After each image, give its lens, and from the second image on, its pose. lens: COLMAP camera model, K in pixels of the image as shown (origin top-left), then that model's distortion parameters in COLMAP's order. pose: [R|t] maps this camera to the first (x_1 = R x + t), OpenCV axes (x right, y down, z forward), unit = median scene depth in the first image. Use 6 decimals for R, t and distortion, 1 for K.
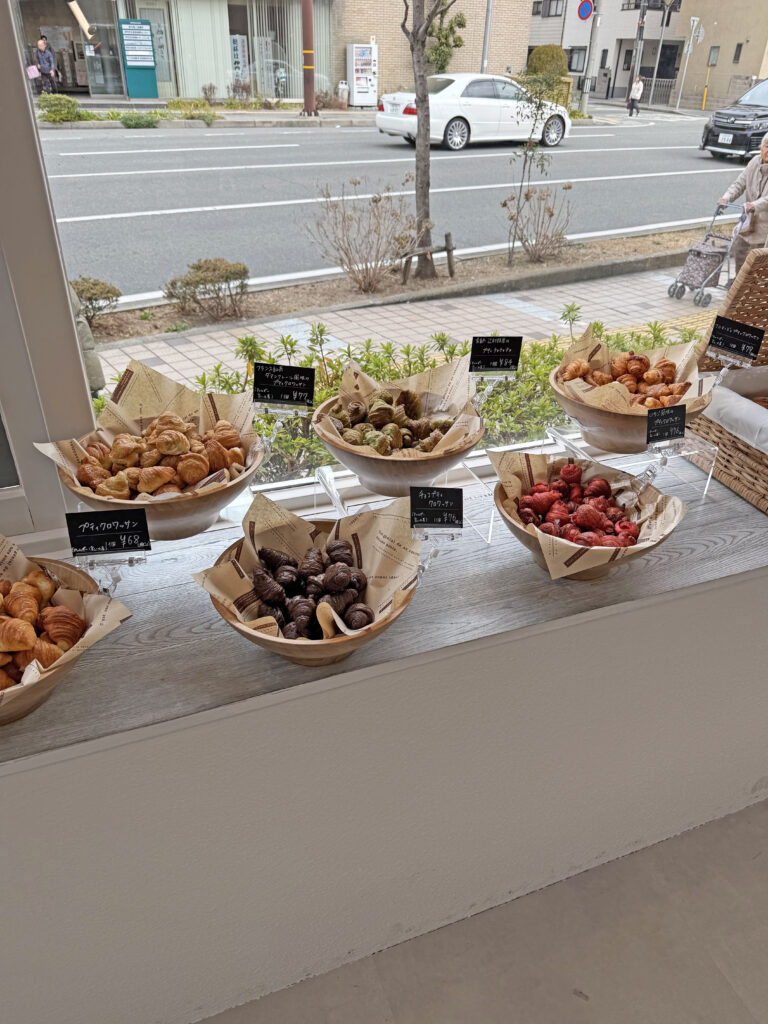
lens RADIAL K [[708.1, 0, 384.0], [0, 708.1, 512.0], [0, 0, 1]] dist [0.144822, -0.291446]
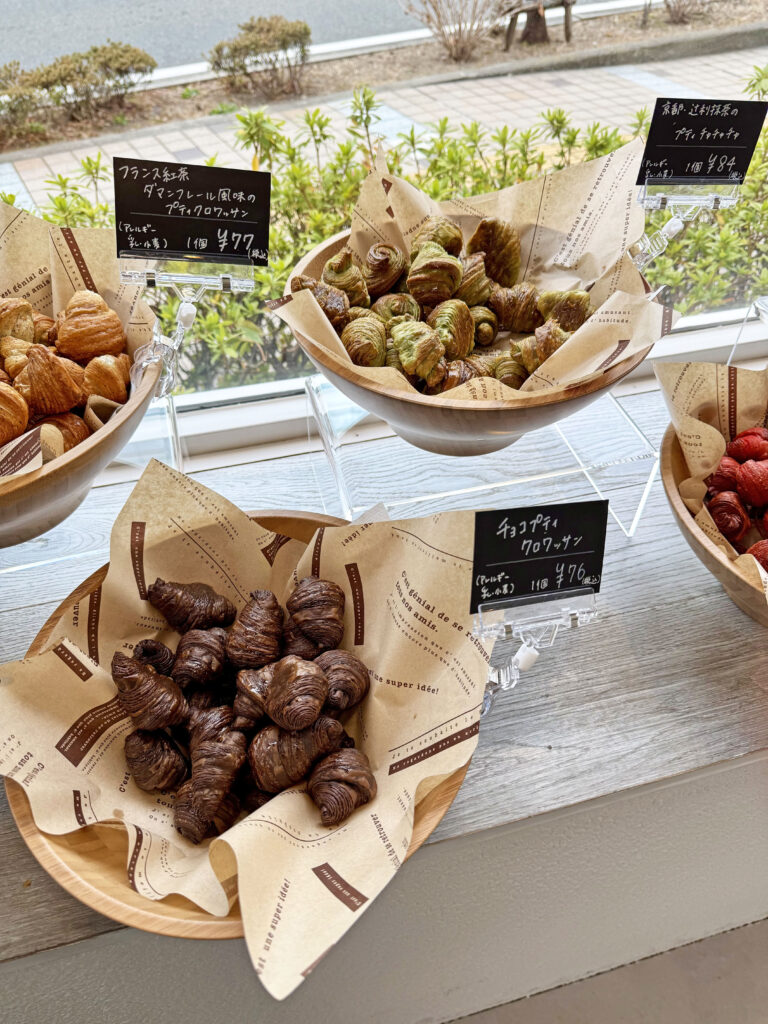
lens RADIAL K [[730.0, 0, 384.0], [0, 730.0, 512.0], [0, 0, 1]] dist [-0.011563, -0.004891]
pose [[0.993303, 0.061281, -0.097949, 0.011964], [-0.035236, 0.968039, 0.248313, -0.062288], [0.110035, -0.243199, 0.963715, 0.291926]]
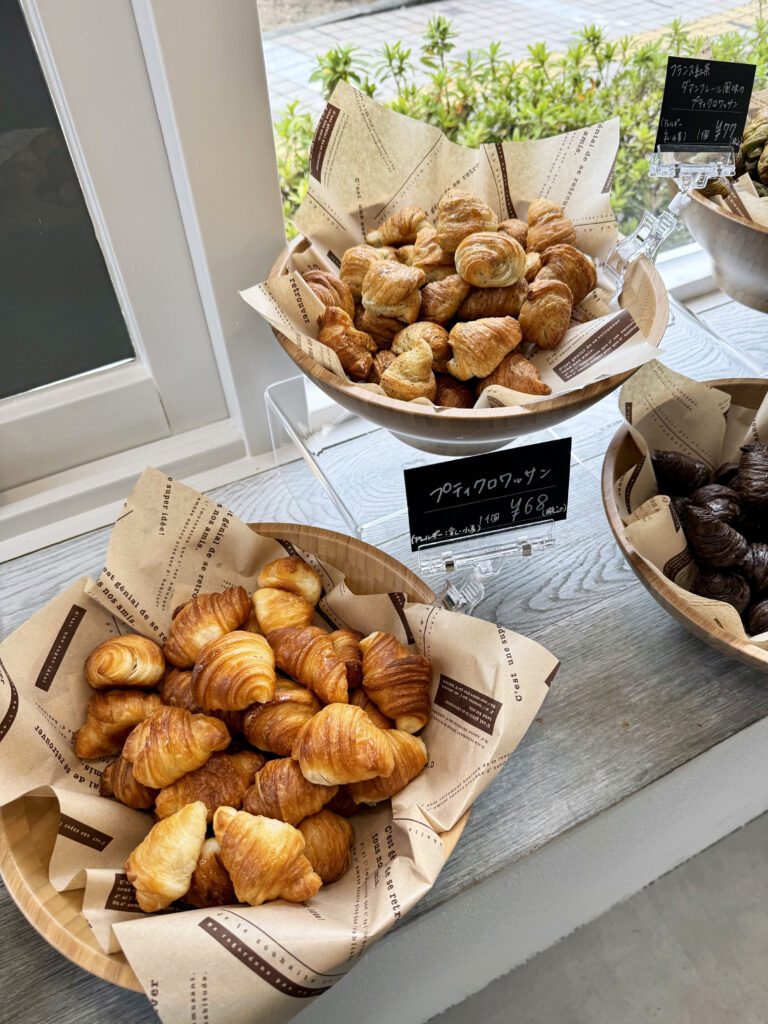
lens RADIAL K [[730.0, 0, 384.0], [0, 730.0, 512.0], [0, 0, 1]] dist [-0.011563, -0.004891]
pose [[0.994705, -0.098947, 0.027794, -0.203694], [0.085730, 0.947965, 0.306616, -0.047285], [-0.056686, -0.302610, 0.951427, 0.250384]]
